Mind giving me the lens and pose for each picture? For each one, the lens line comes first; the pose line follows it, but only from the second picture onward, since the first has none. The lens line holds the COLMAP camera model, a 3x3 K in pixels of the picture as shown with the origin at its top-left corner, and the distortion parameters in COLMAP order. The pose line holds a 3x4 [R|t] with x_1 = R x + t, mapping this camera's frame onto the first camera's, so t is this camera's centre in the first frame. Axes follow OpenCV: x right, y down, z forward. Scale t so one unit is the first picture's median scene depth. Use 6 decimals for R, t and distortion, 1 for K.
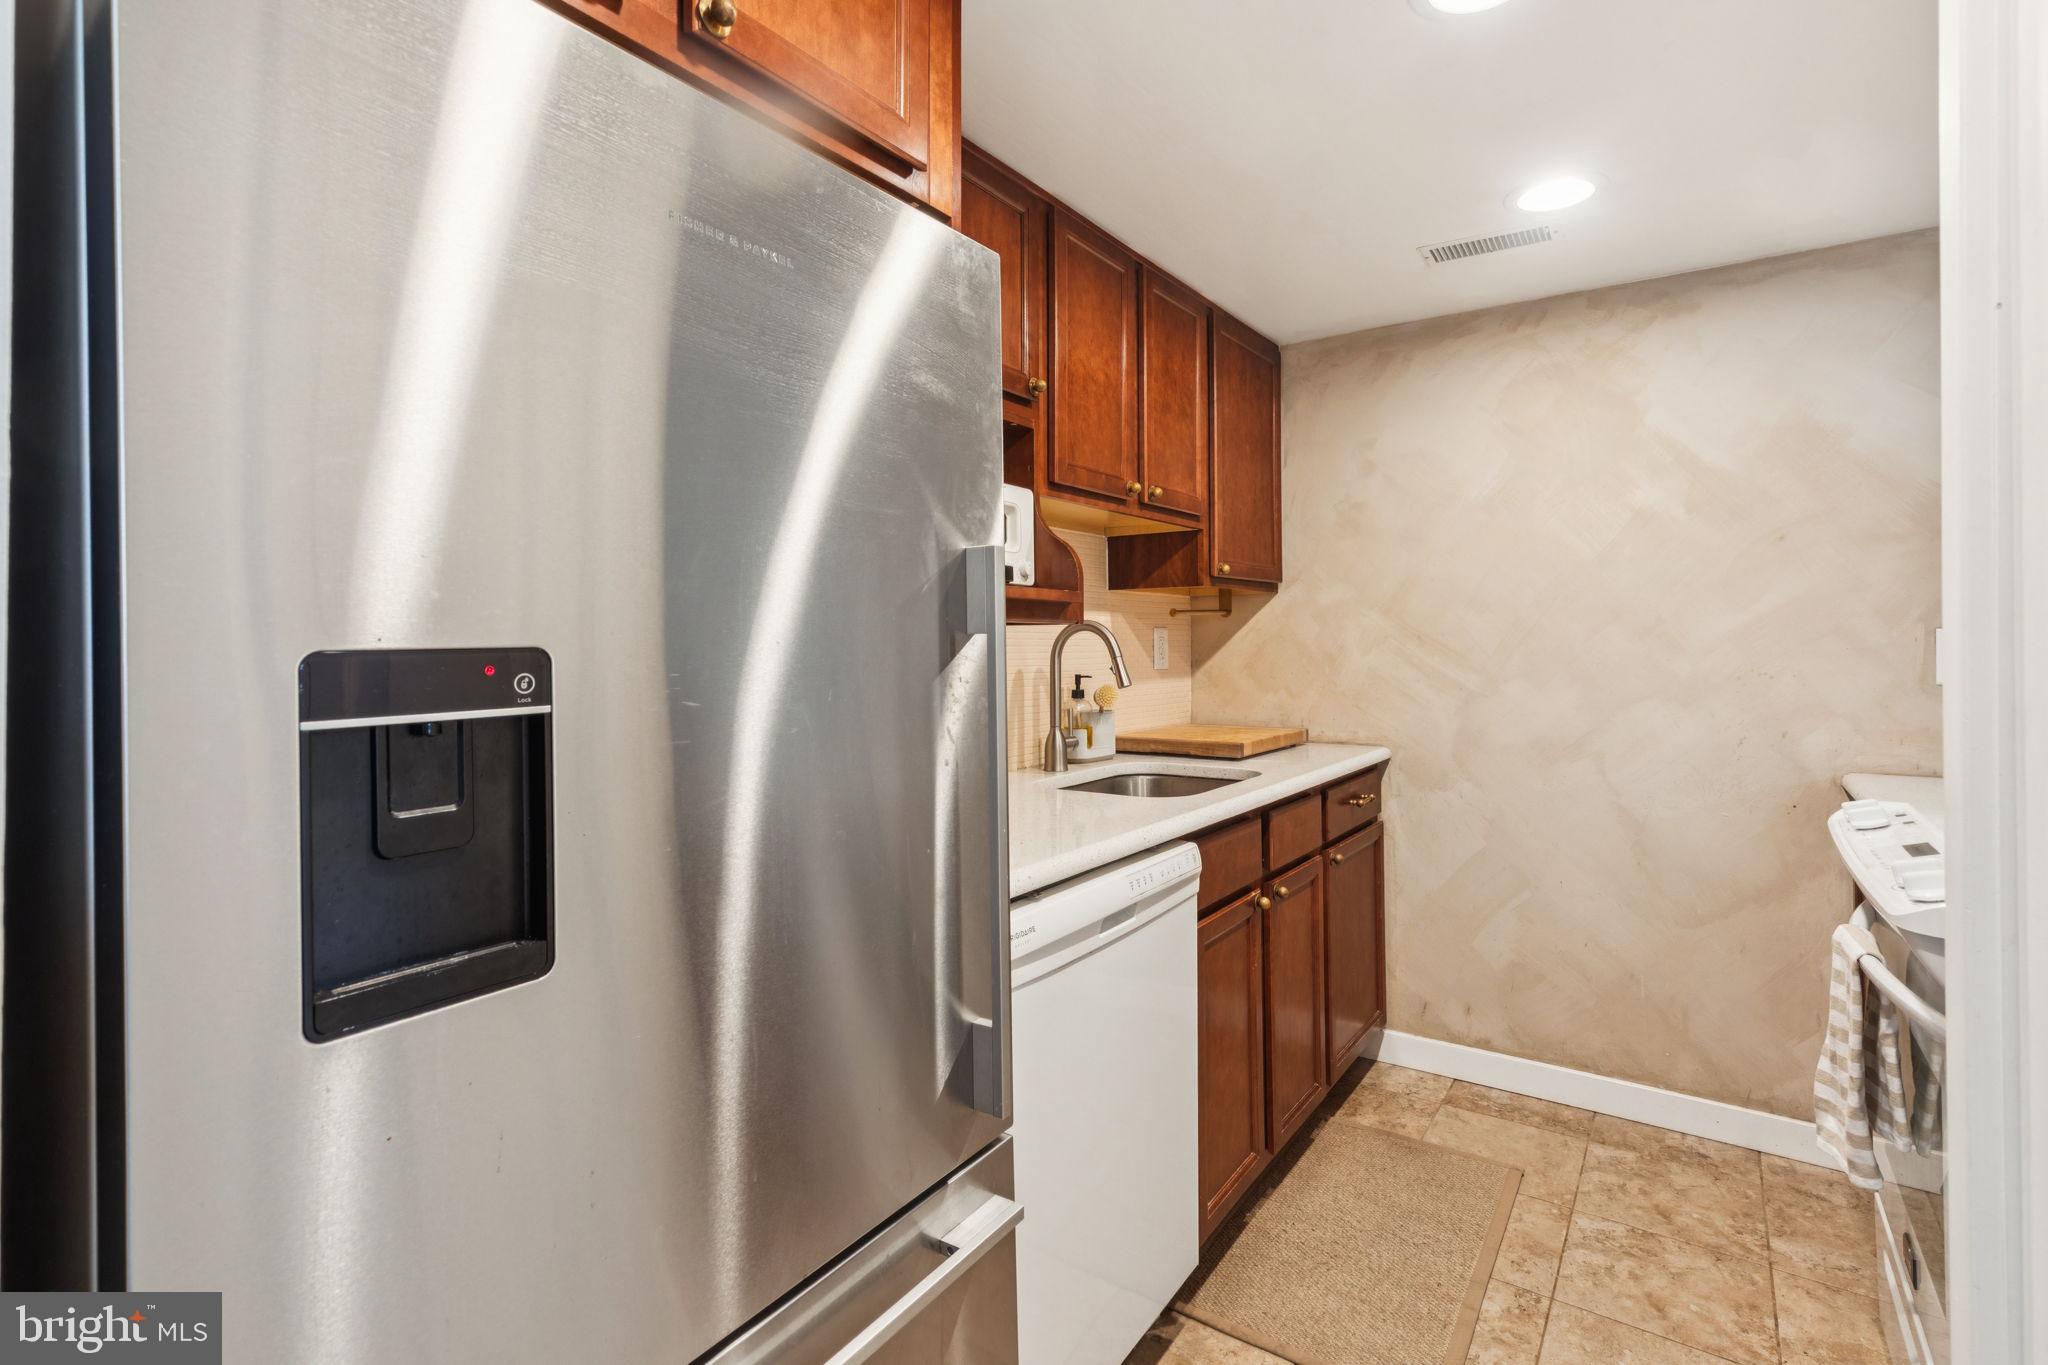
lens RADIAL K [[948.5, 0, 1047.0], [0, 948.5, 637.5], [0, 0, 1]] dist [0.005947, -0.000337]
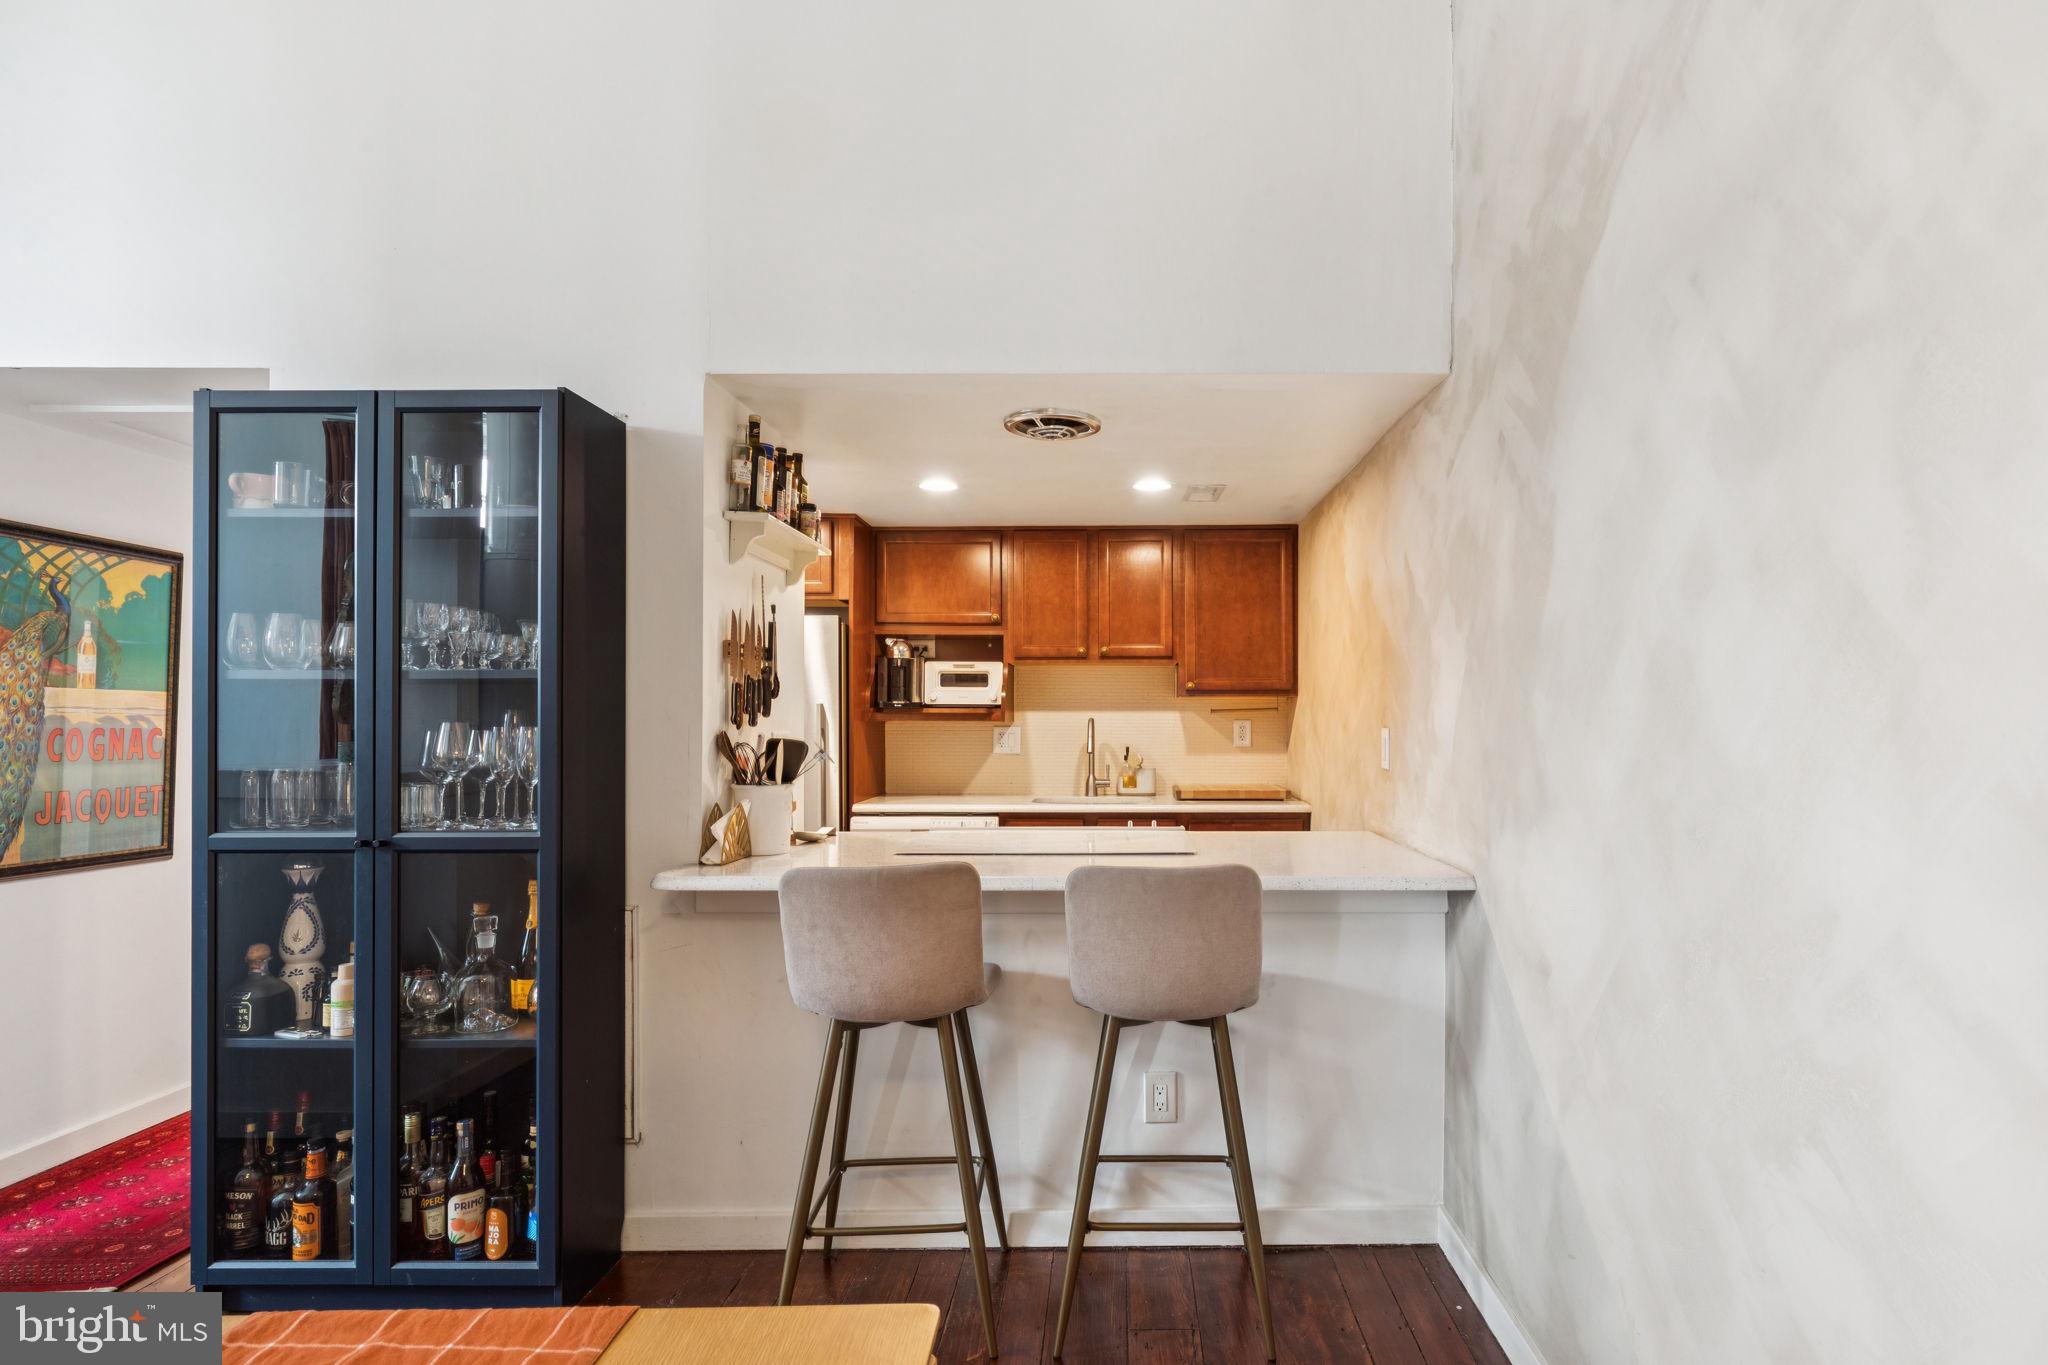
lens RADIAL K [[1058.2, 0, 1127.5], [0, 1058.2, 714.5], [0, 0, 1]] dist [0.001866, -0.000706]
pose [[0.563691, 0.001666, -0.825984, 1.816709], [0.000250, 0.999998, 0.002188, -0.029069], [0.825986, -0.001440, 0.563689, -0.147660]]
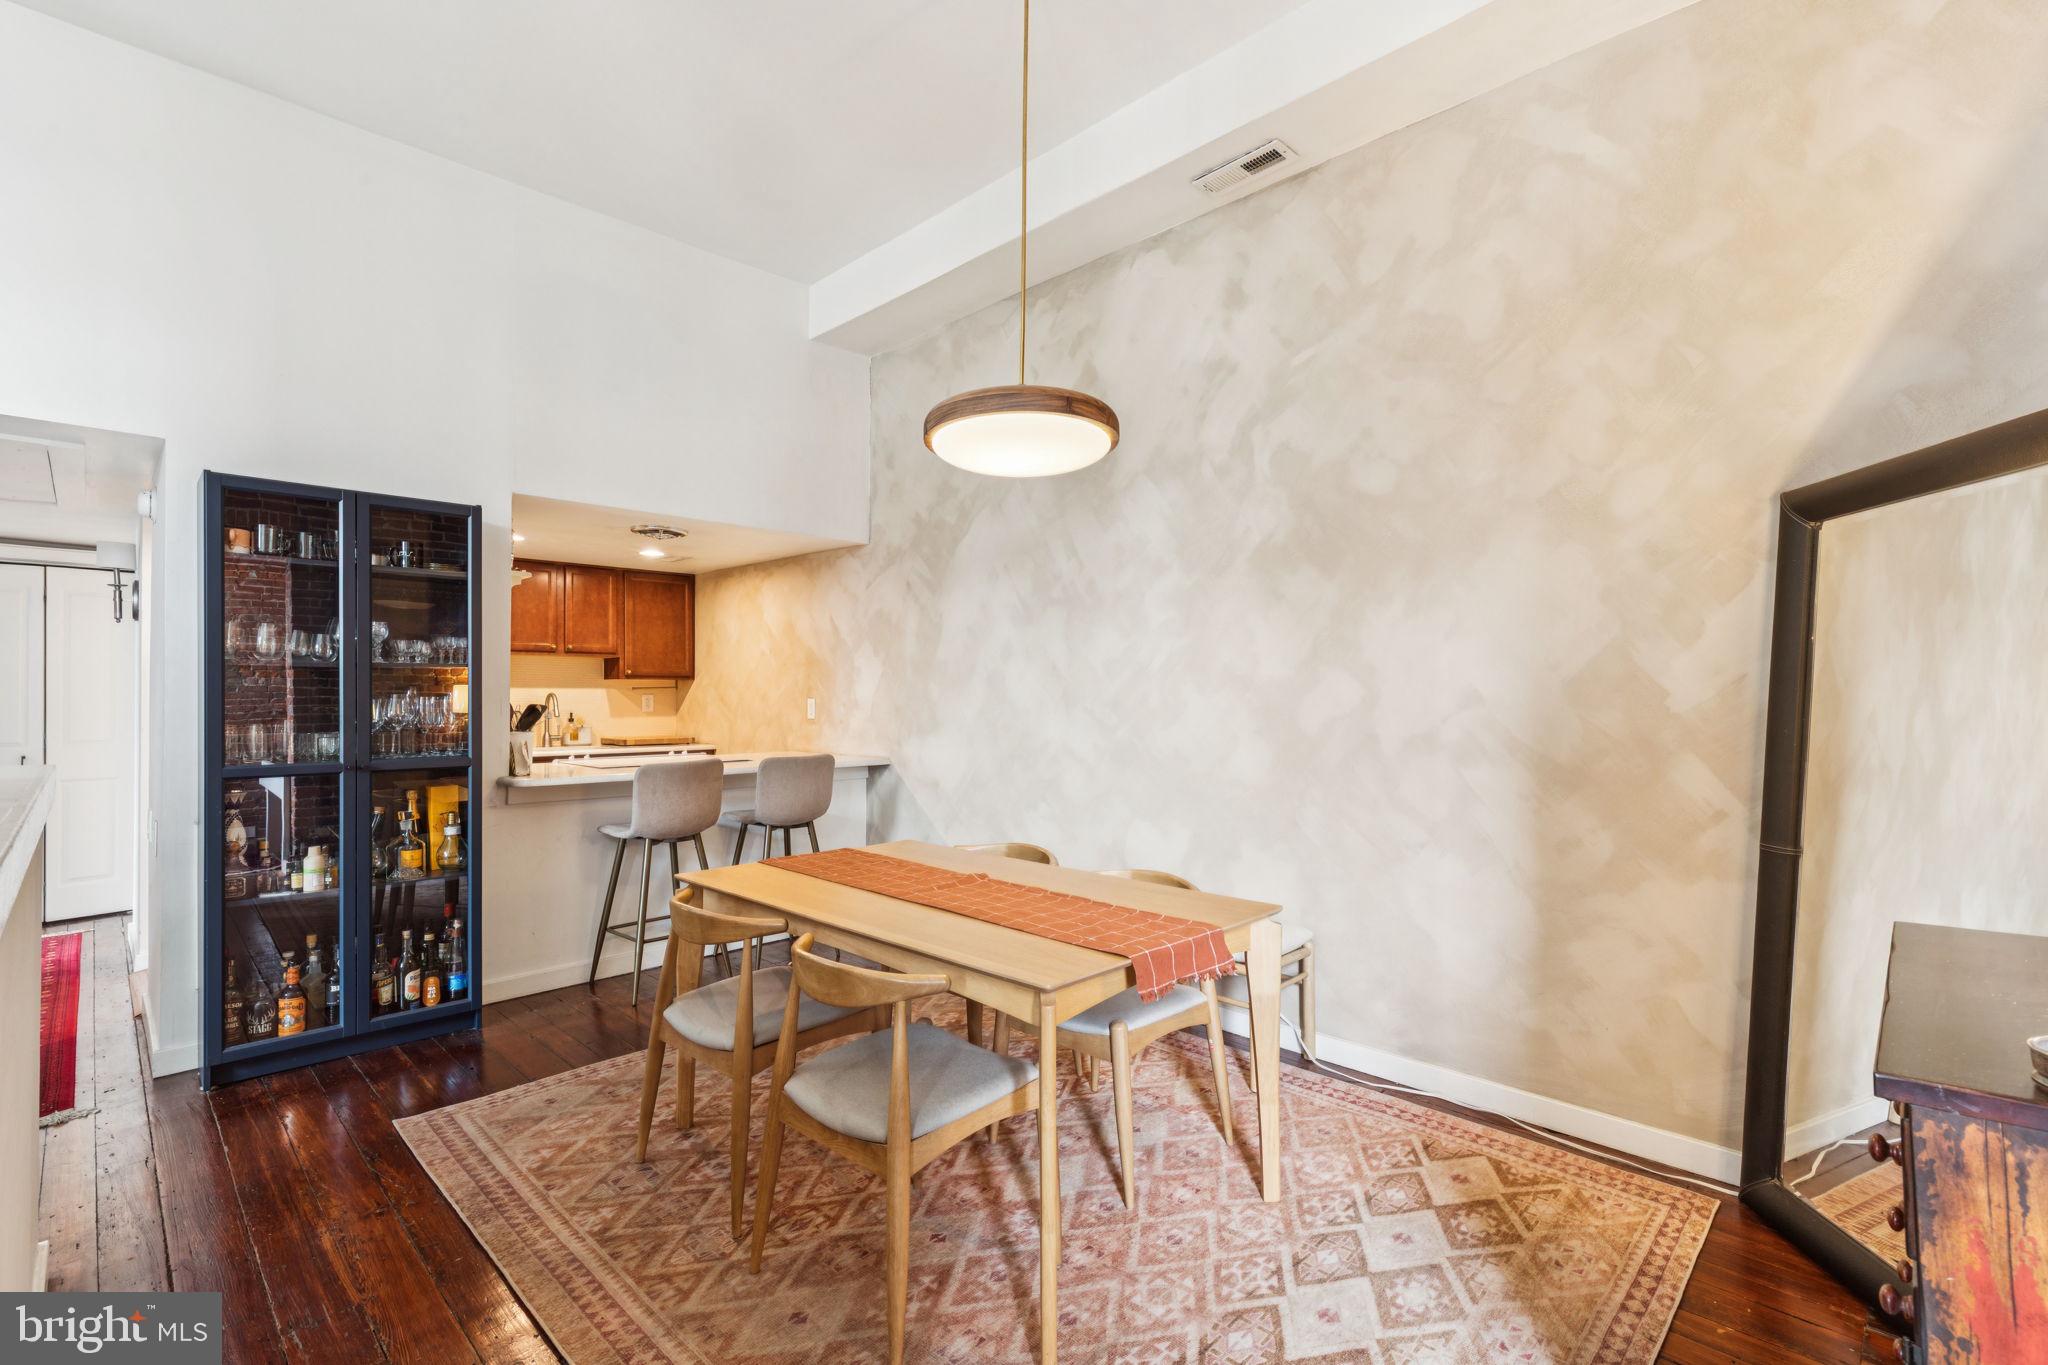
lens RADIAL K [[923.3, 0, 1022.6], [0, 923.3, 697.4], [0, 0, 1]] dist [0.001130, -0.000098]
pose [[0.981759, 0.008349, -0.189948, 1.879901], [-0.007227, 0.999952, 0.006601, -0.031757], [0.189994, -0.005107, 0.981772, -1.382233]]
